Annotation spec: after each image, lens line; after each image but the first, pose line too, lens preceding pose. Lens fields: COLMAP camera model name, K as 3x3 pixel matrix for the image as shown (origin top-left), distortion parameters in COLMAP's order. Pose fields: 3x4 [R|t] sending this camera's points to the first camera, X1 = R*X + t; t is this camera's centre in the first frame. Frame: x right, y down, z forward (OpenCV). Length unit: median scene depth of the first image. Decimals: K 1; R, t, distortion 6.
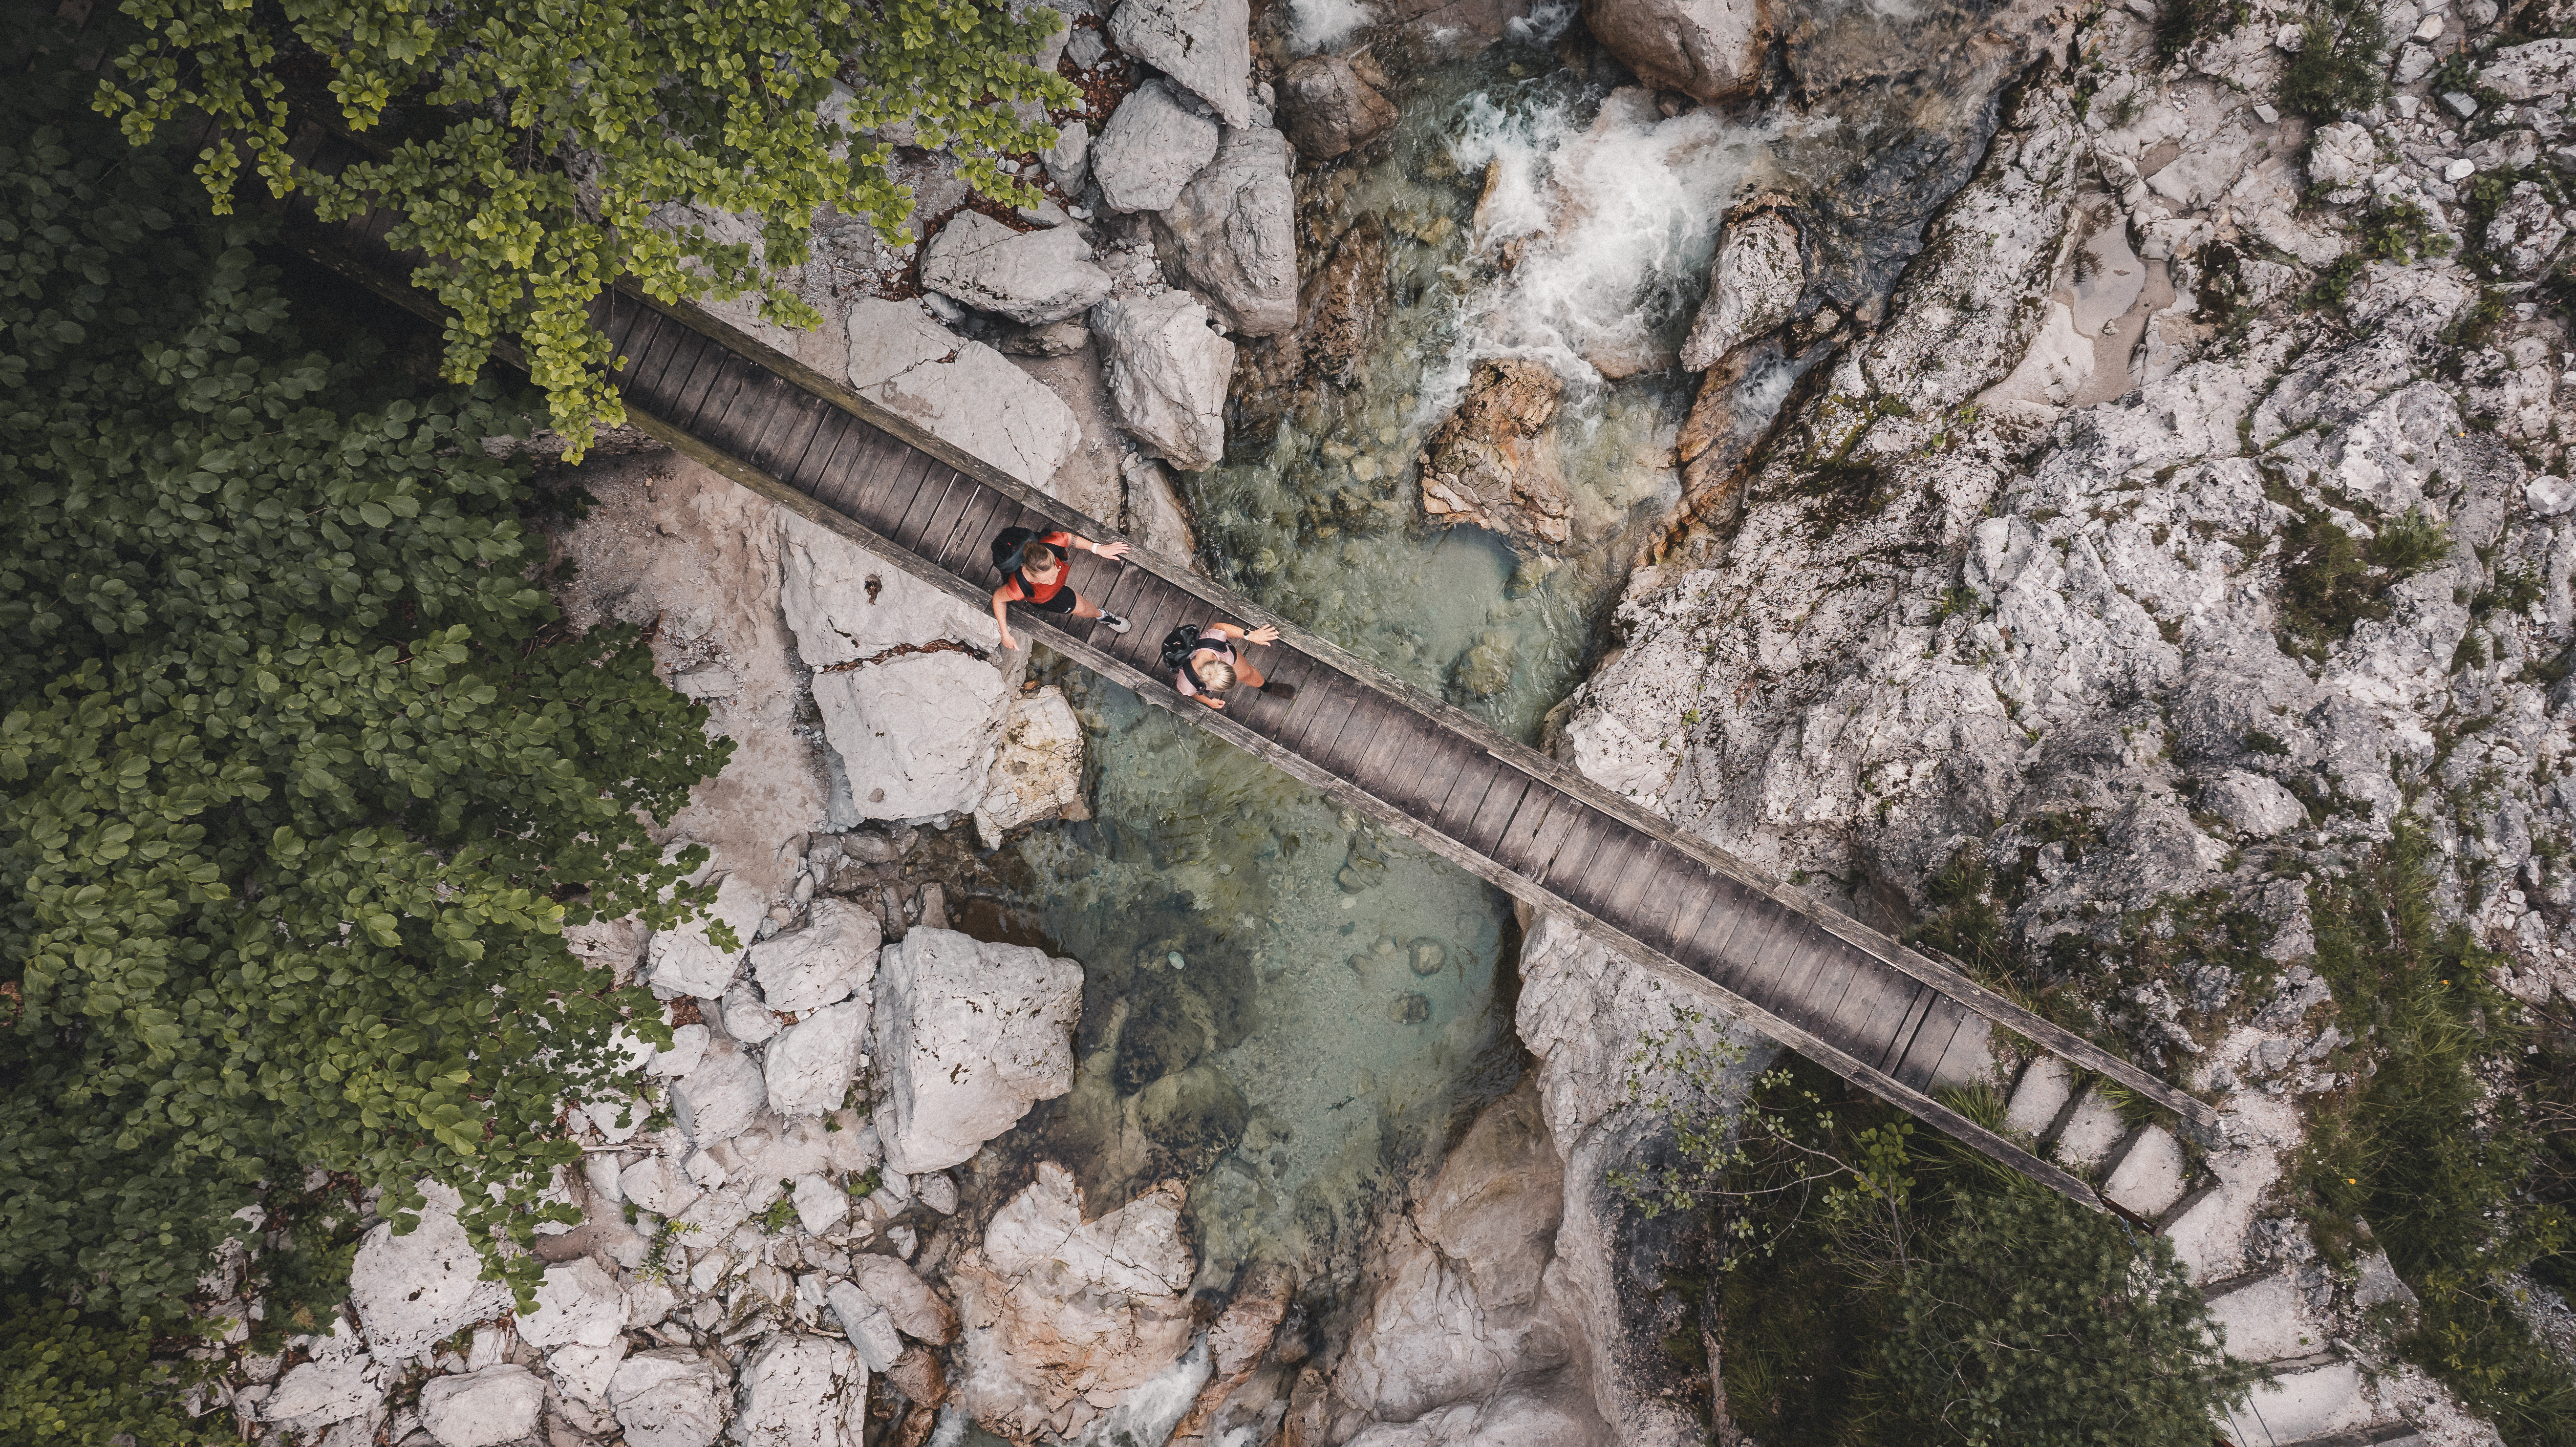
lens RADIAL K [[1883.3, 0, 1305.4], [0, 1883.3, 715.6], [0, 0, 1]] dist [0.009700, 0.011286]
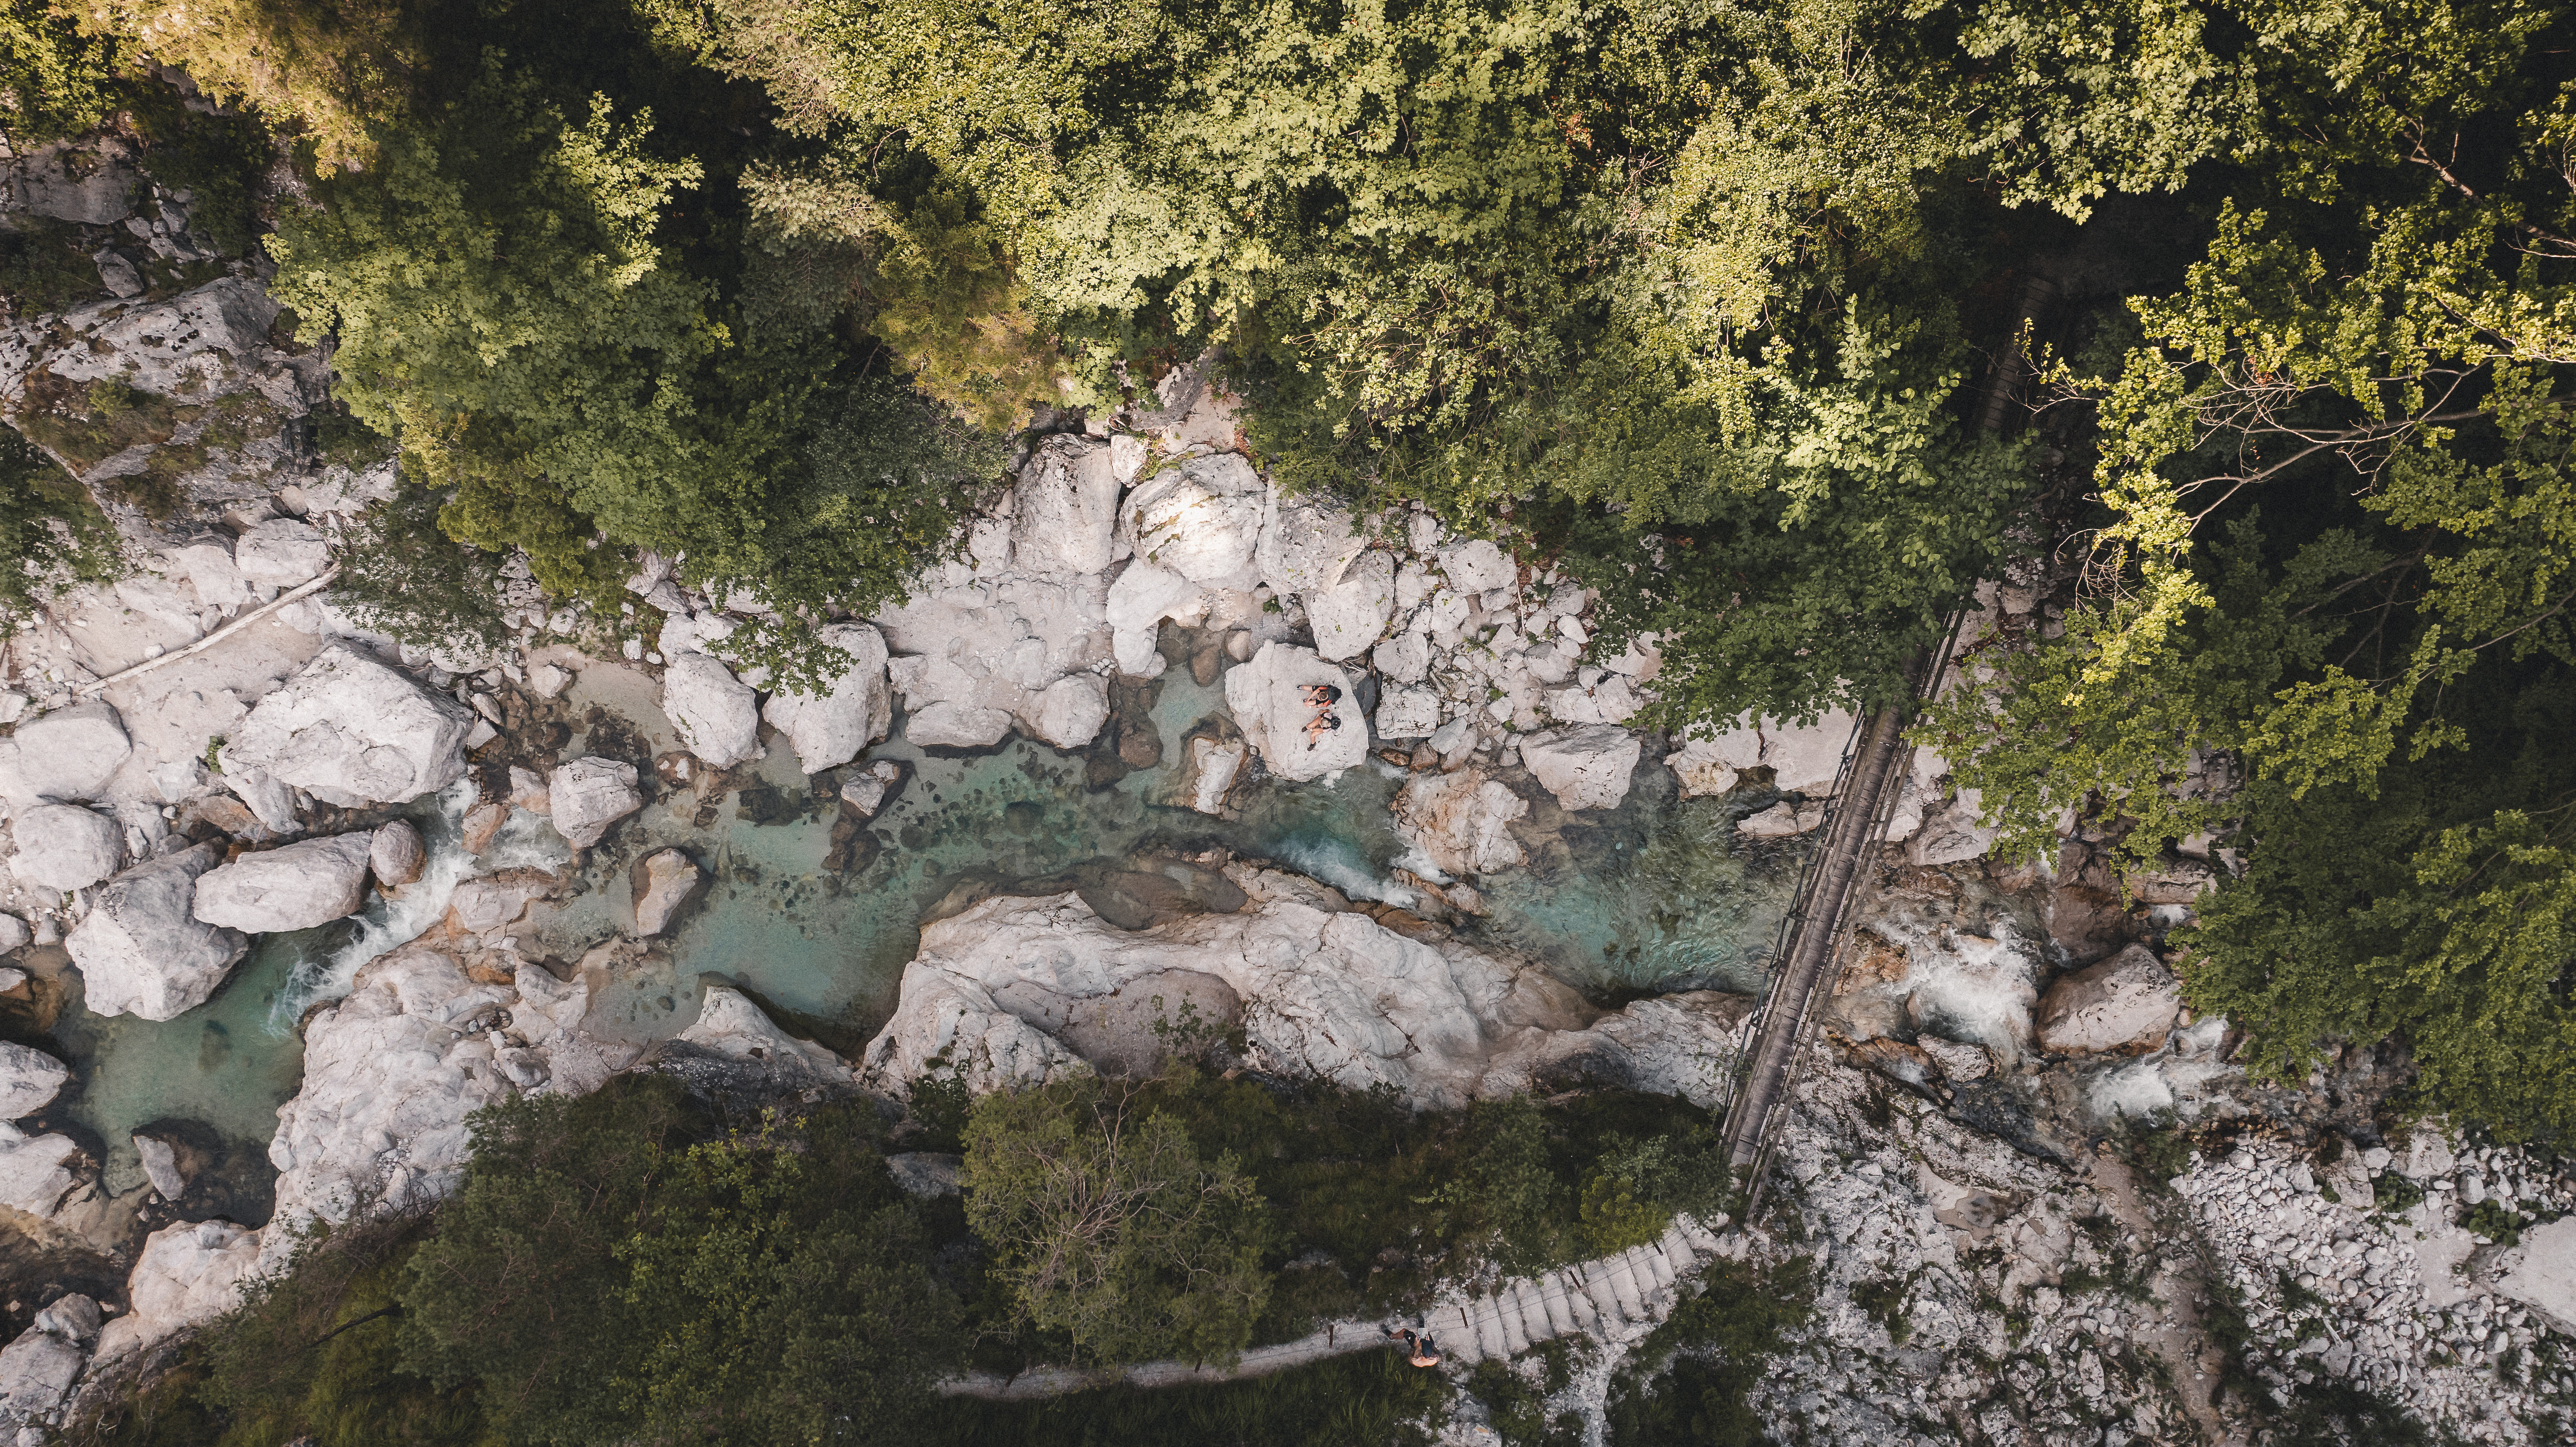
lens RADIAL K [[1883.3, 0, 1276.4], [0, 1883.3, 728.2], [0, 0, 1]] dist [0.009700, 0.011286]
pose [[0.132429, 0.991172, 0.006400, -0.301269], [-0.990936, 0.132245, 0.023606, 0.505452], [0.022552, -0.009468, 0.999701, -1.367264]]
